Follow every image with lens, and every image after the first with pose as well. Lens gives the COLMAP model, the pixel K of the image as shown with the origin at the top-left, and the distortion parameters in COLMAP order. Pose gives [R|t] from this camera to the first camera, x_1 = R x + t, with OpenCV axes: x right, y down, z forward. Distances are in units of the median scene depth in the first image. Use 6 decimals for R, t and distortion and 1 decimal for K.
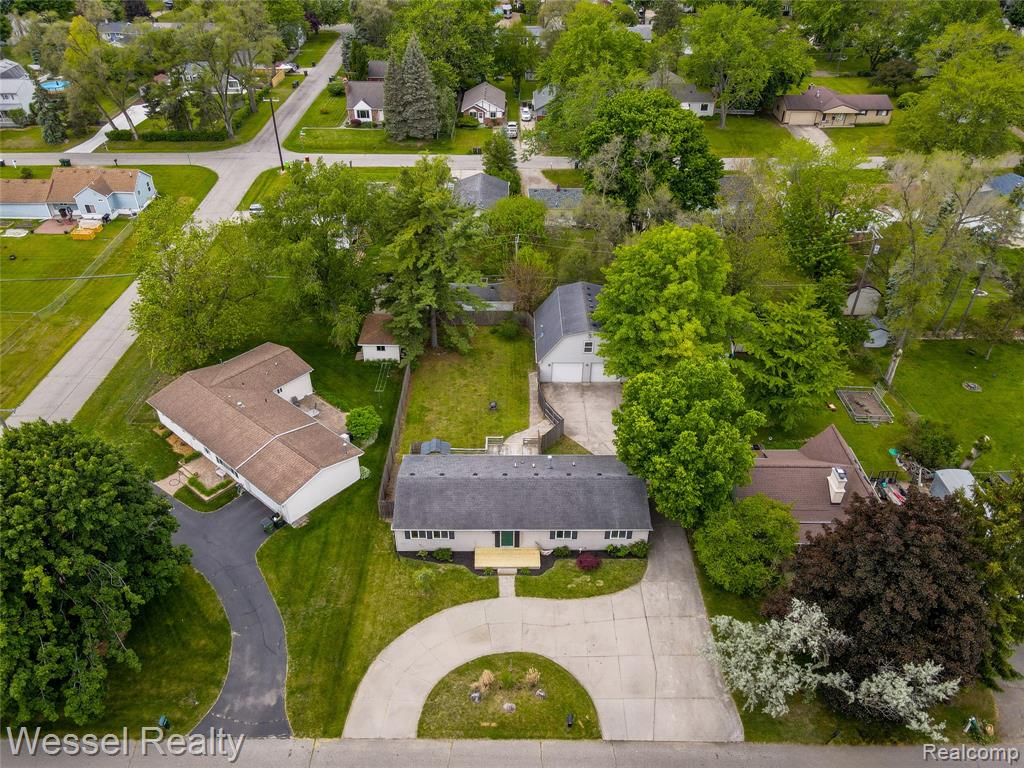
lens RADIAL K [[747.6, 0, 512.0], [0, 747.6, 384.0], [0, 0, 1]] dist [0.000646, -0.001156]
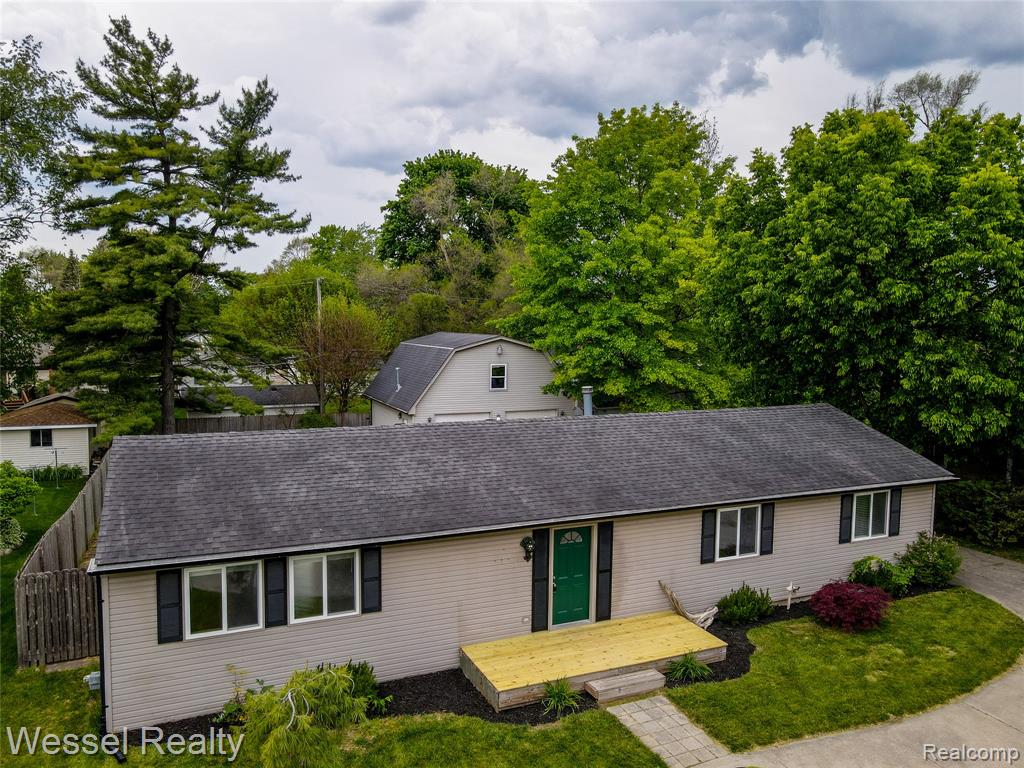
lens RADIAL K [[747.6, 0, 512.0], [0, 747.6, 384.0], [0, 0, 1]] dist [0.000646, -0.001156]
pose [[0.918865, -0.031809, 0.393288, -0.135634], [0.225264, 0.860633, -0.456692, 0.275981], [-0.323949, 0.508232, 0.797971, 0.793371]]
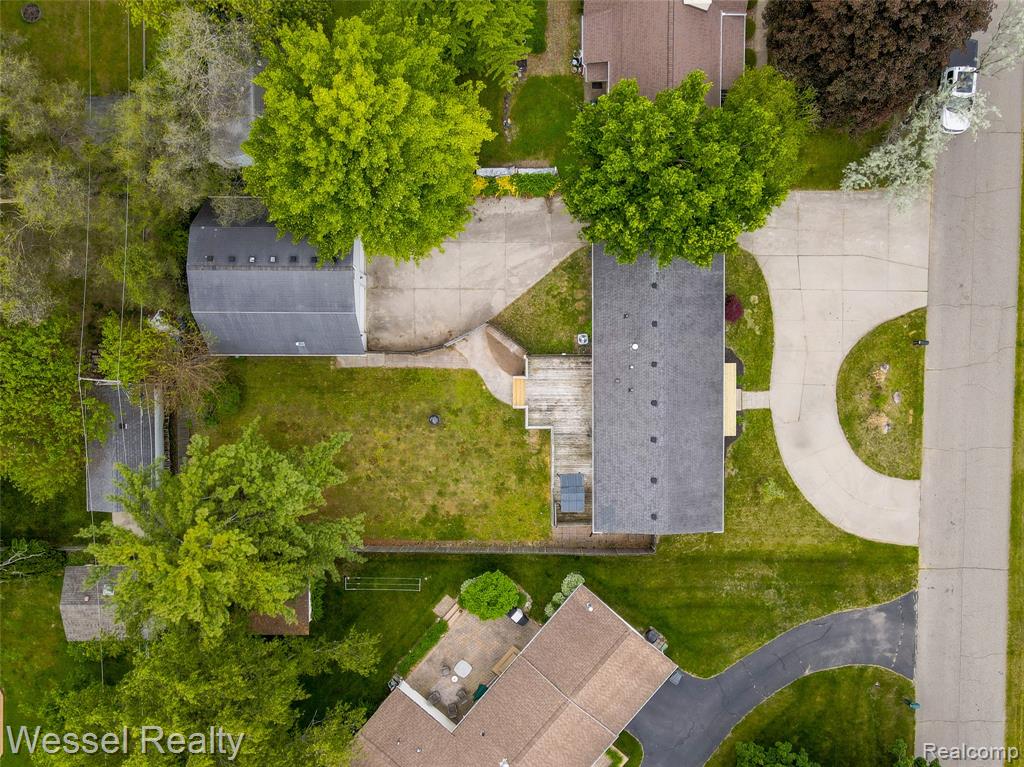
lens RADIAL K [[747.6, 0, 512.0], [0, 747.6, 383.5], [0, 0, 1]] dist [0.000646, -0.001156]
pose [[0.004465, -0.999122, -0.041645, 0.051793], [0.576486, -0.031457, 0.816501, -0.668061], [-0.817095, -0.027654, 0.575840, 0.722715]]
